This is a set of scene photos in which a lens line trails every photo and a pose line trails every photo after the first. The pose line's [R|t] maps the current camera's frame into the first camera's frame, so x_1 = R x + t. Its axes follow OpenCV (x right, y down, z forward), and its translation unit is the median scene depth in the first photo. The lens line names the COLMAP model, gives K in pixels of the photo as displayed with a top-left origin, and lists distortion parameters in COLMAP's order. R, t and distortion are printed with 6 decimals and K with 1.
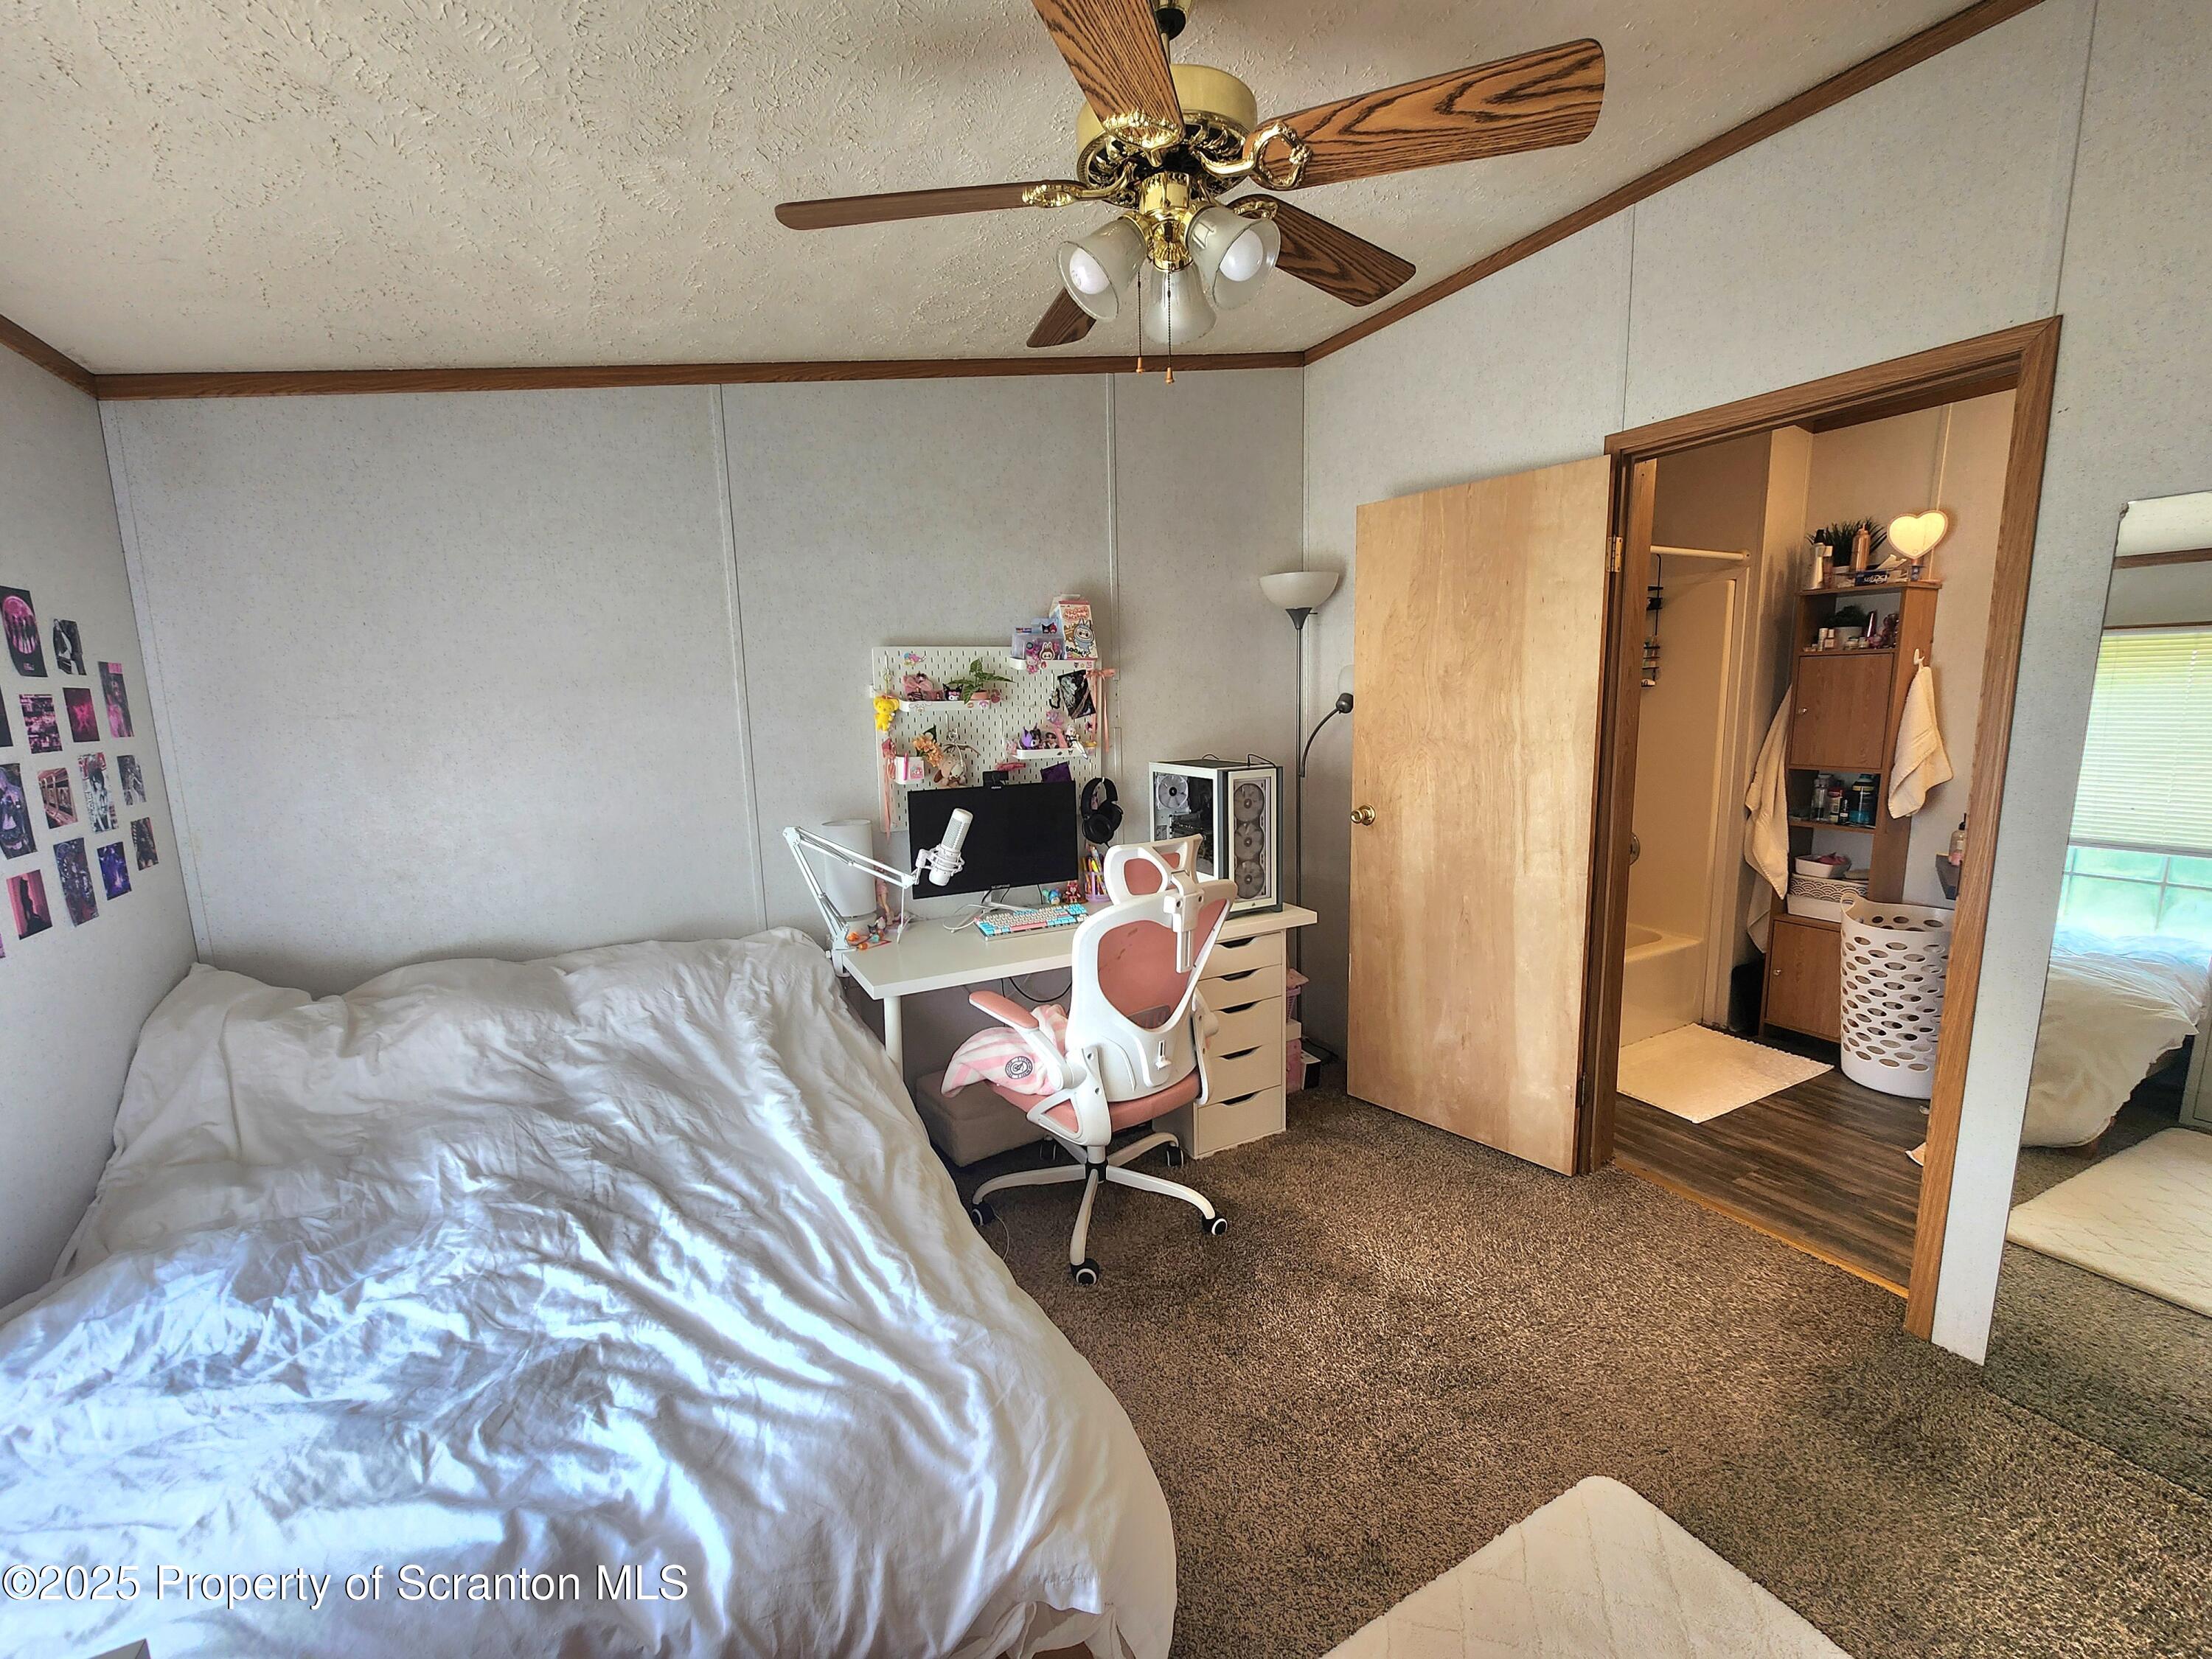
lens RADIAL K [[906.9, 0, 1111.4], [0, 906.9, 833.0], [0, 0, 1]] dist [-0.001571, 0.001319]
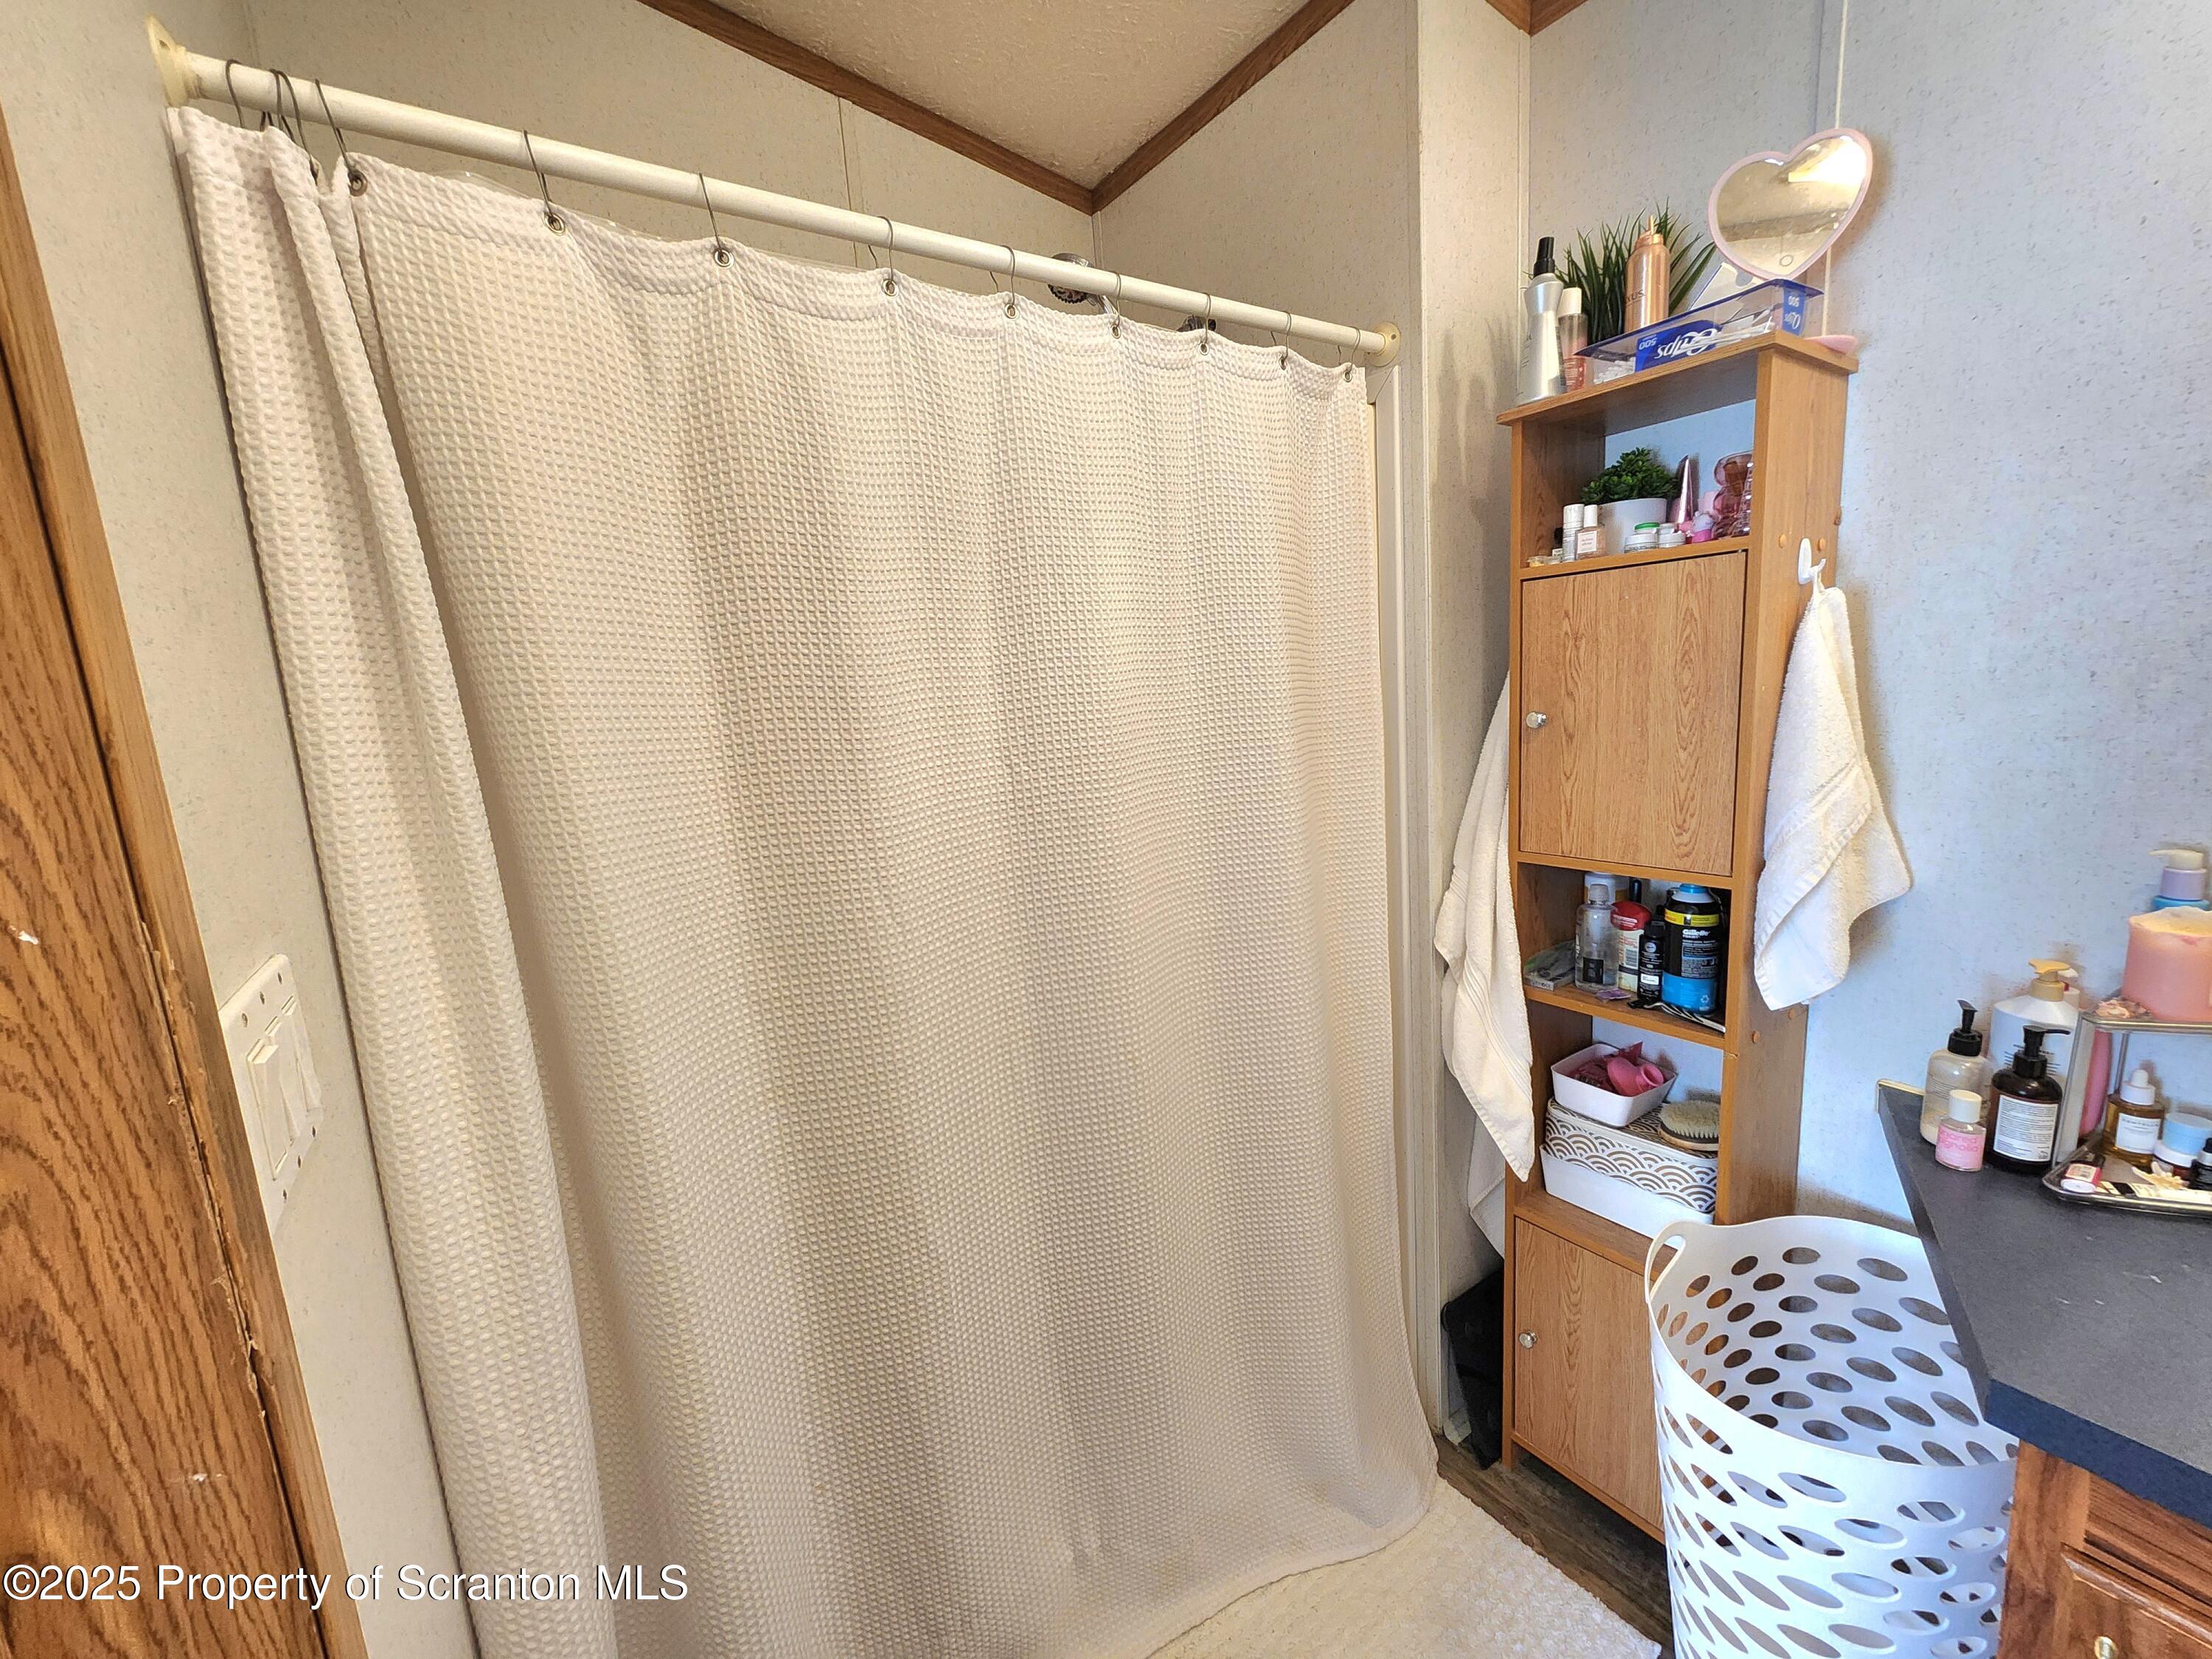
lens RADIAL K [[906.9, 0, 1107.2], [0, 906.9, 832.3], [0, 0, 1]] dist [-0.001571, 0.001319]
pose [[0.992303, -0.068274, 0.103310, 0.565547], [0.067098, 0.997636, 0.014819, -0.110604], [-0.104077, -0.007773, 0.994539, 0.666200]]
